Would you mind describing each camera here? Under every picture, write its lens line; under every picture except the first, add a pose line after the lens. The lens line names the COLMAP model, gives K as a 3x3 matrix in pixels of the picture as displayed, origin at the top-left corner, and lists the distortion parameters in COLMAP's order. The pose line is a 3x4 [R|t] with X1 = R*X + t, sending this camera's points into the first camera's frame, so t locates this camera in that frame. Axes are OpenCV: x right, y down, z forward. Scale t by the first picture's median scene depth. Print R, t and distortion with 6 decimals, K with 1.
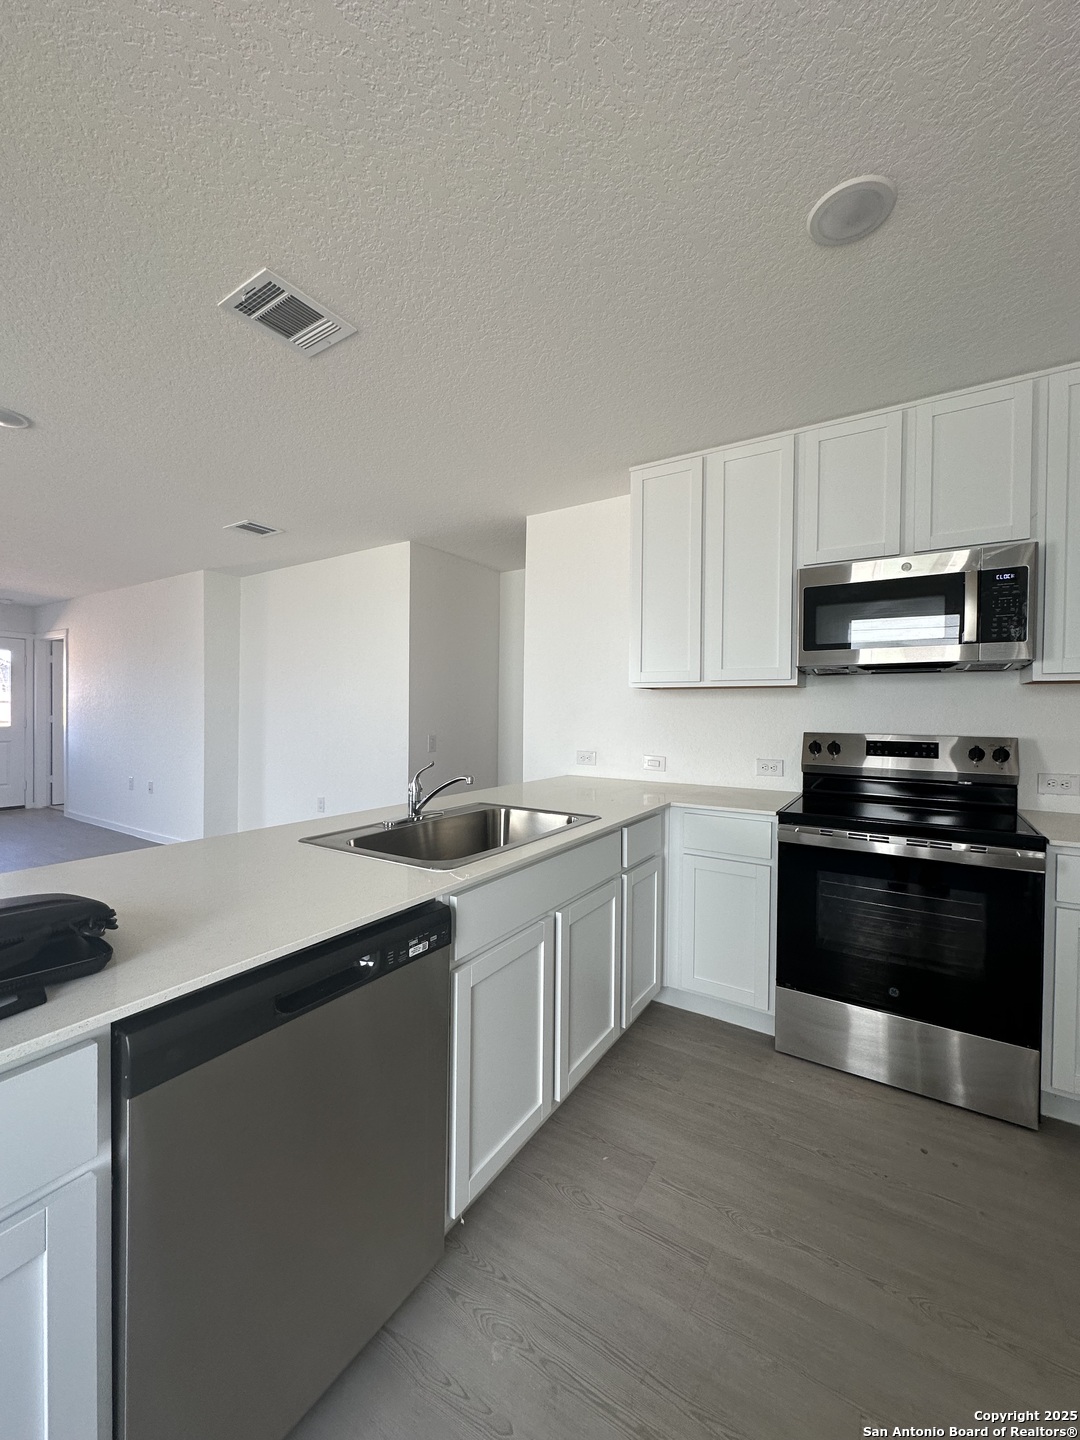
lens RADIAL K [[568.0, 0, 540.3], [0, 568.0, 718.1], [0, 0, 1]] dist [-0.007303, -0.000064]
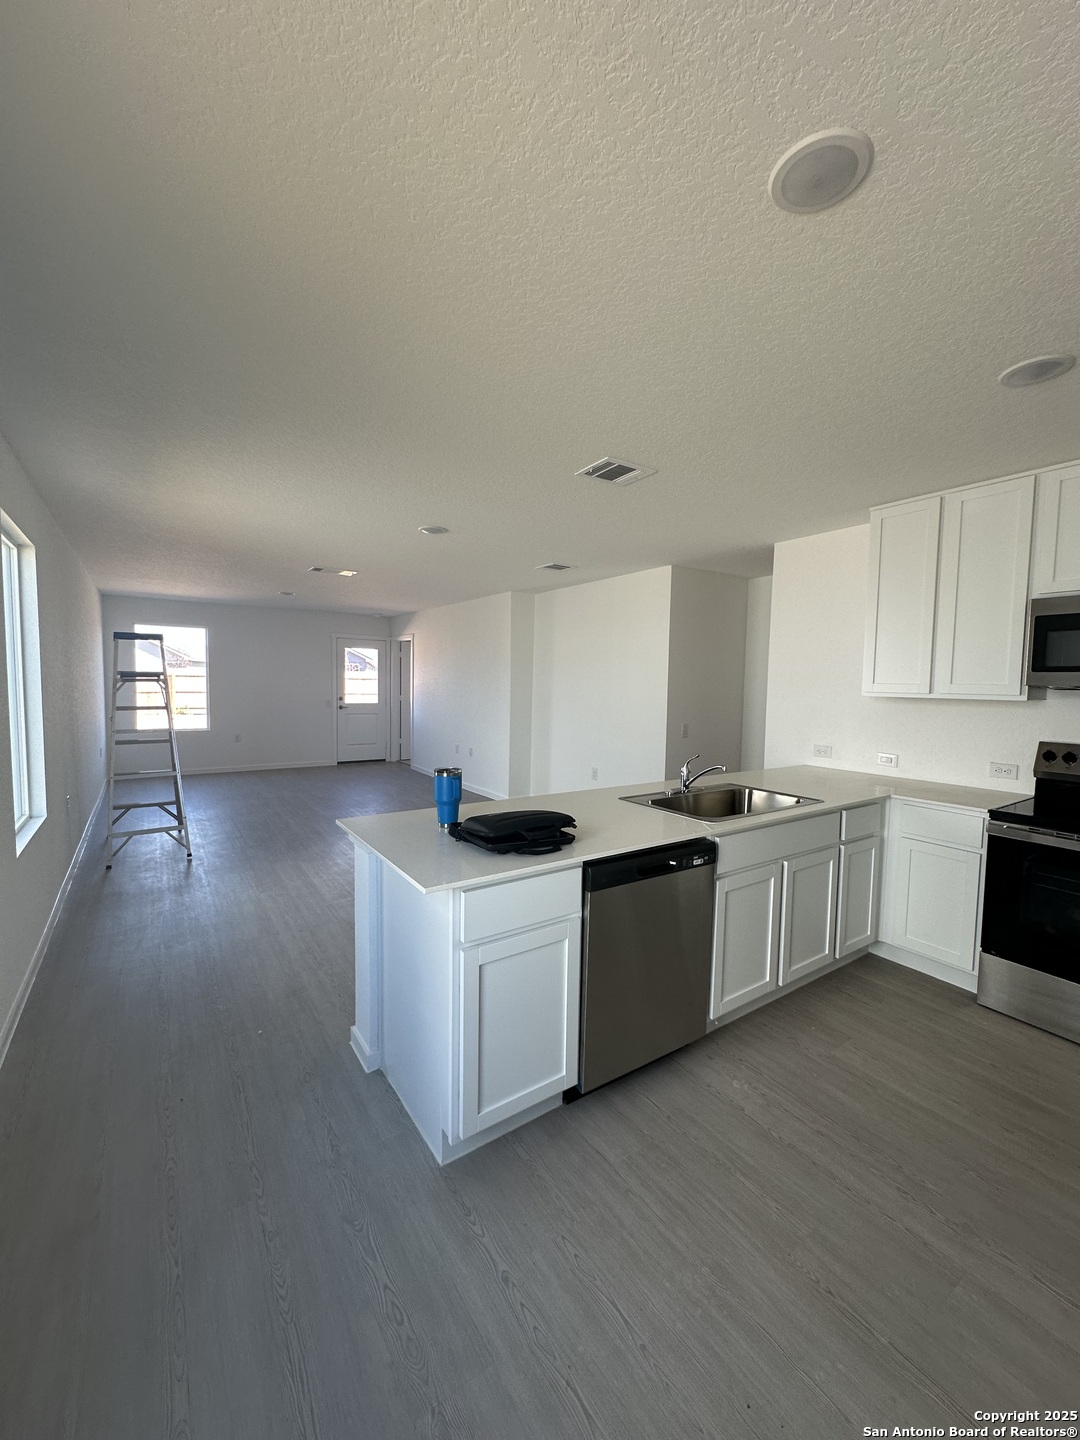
lens RADIAL K [[568.0, 0, 543.0], [0, 568.0, 717.4], [0, 0, 1]] dist [-0.007303, -0.000064]
pose [[0.917850, 0.031276, -0.395693, 0.018933], [-0.013201, 0.998745, 0.048319, -0.073973], [0.396707, -0.039126, 0.917111, -0.454530]]
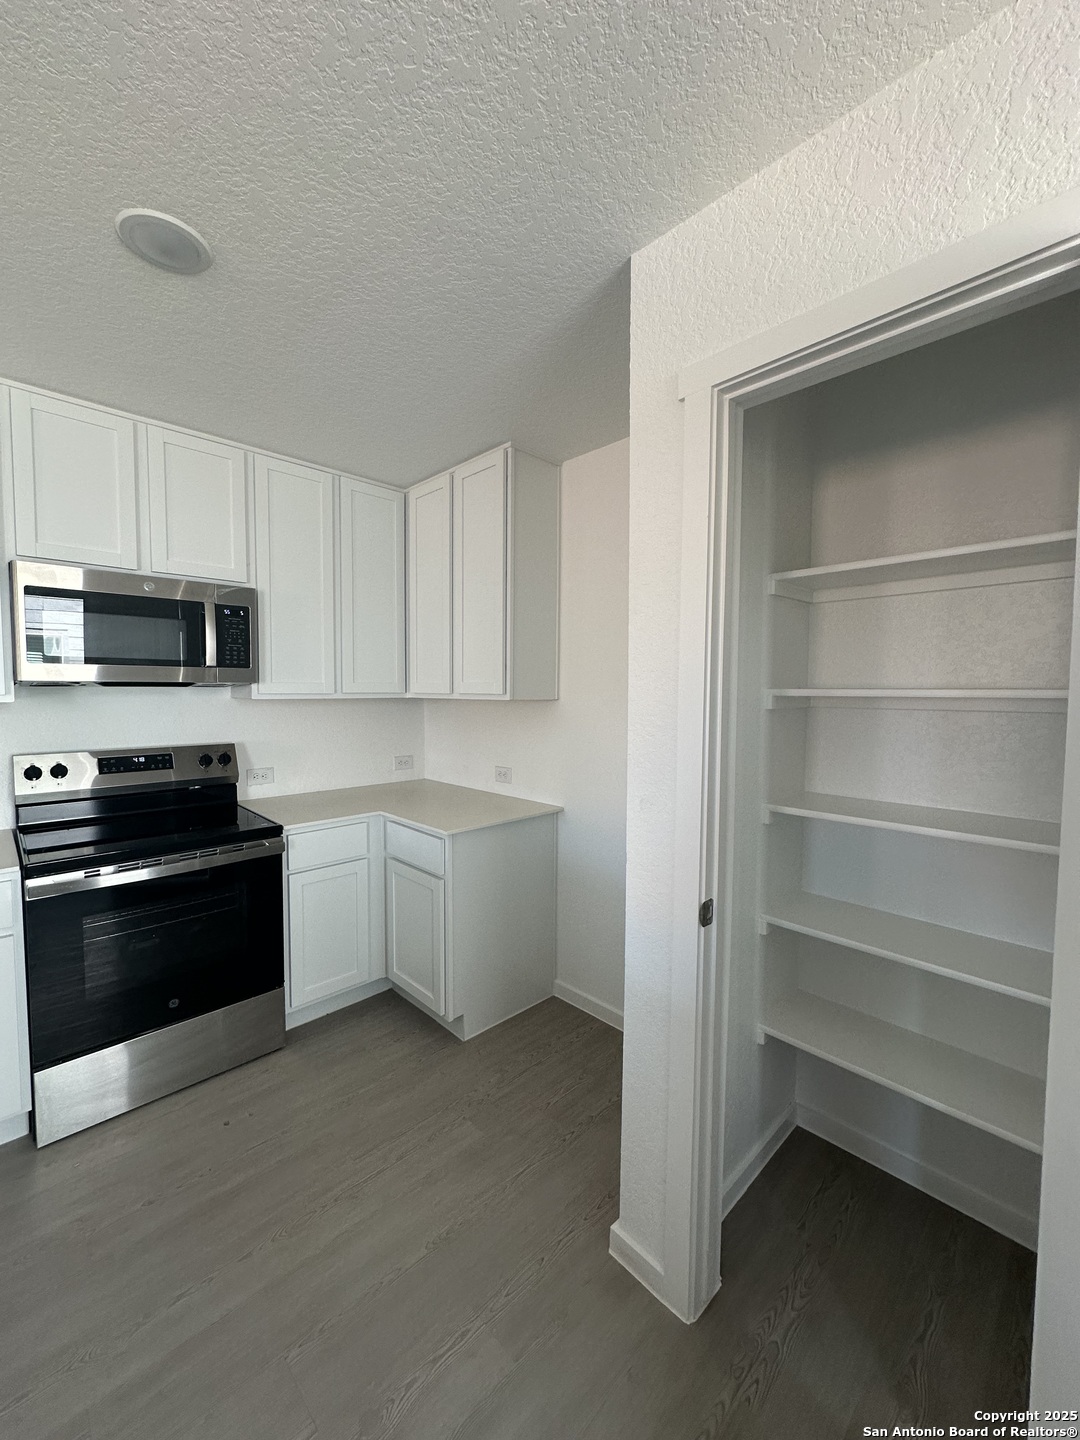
lens RADIAL K [[568.0, 0, 535.7], [0, 568.0, 717.5], [0, 0, 1]] dist [-0.007303, -0.000064]
pose [[0.233469, -0.054882, 0.970814, -0.176926], [0.014567, 0.998491, 0.052944, -0.076103], [-0.972255, 0.001781, 0.233916, 0.094761]]
